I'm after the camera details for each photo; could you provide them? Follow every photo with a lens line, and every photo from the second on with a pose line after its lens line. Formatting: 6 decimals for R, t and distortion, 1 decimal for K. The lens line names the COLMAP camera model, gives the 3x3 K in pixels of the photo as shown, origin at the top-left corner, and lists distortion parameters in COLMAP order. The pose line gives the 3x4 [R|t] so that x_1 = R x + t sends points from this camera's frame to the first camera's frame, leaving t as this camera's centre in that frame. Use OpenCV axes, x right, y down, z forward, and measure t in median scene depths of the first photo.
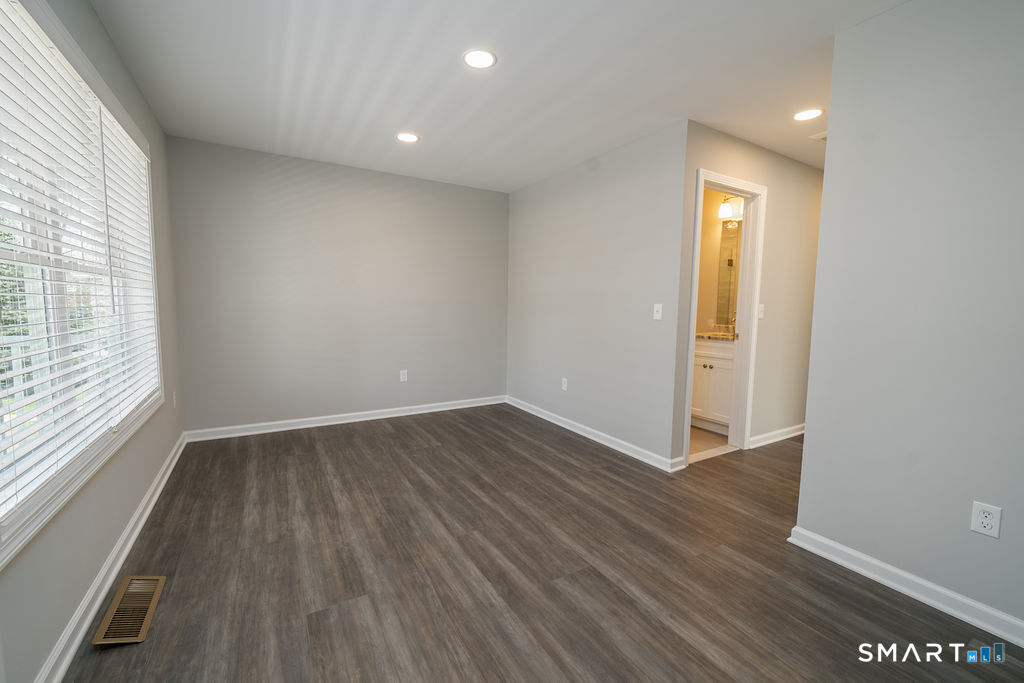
lens RADIAL K [[415.0, 0, 512.5], [0, 415.0, 340.0], [0, 0, 1]] dist [-0.000226, 0.000212]
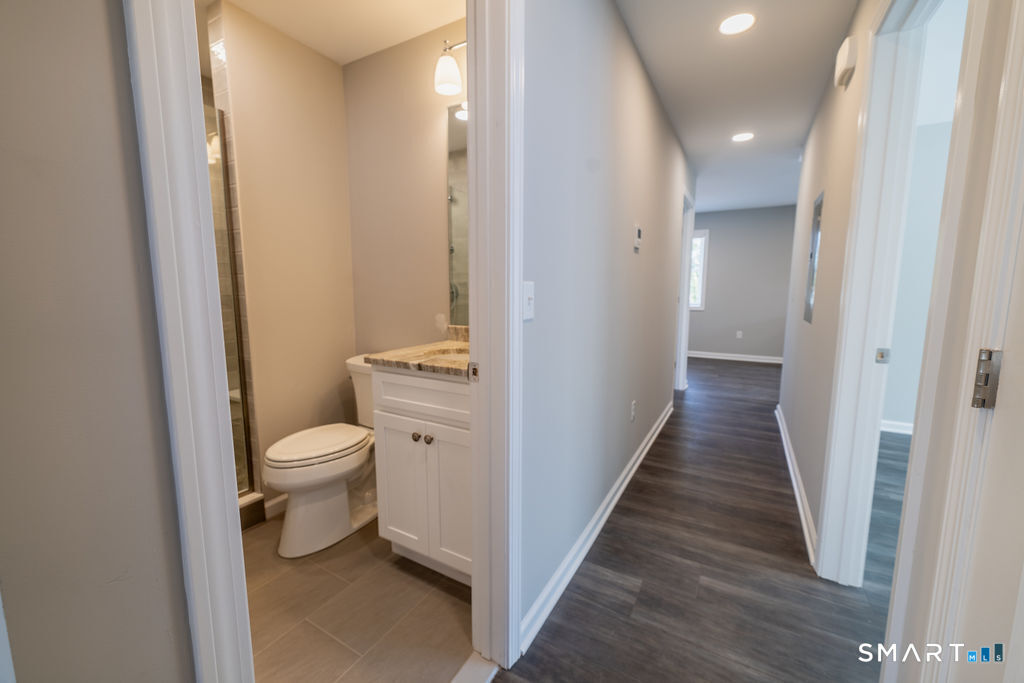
lens RADIAL K [[415.0, 0, 511.8], [0, 415.0, 339.5], [0, 0, 1]] dist [-0.000226, 0.000212]
pose [[0.874892, -0.075707, 0.478365, 0.364867], [0.053987, 0.996796, 0.059019, -0.051882], [-0.481300, -0.025810, 0.876176, 0.612695]]
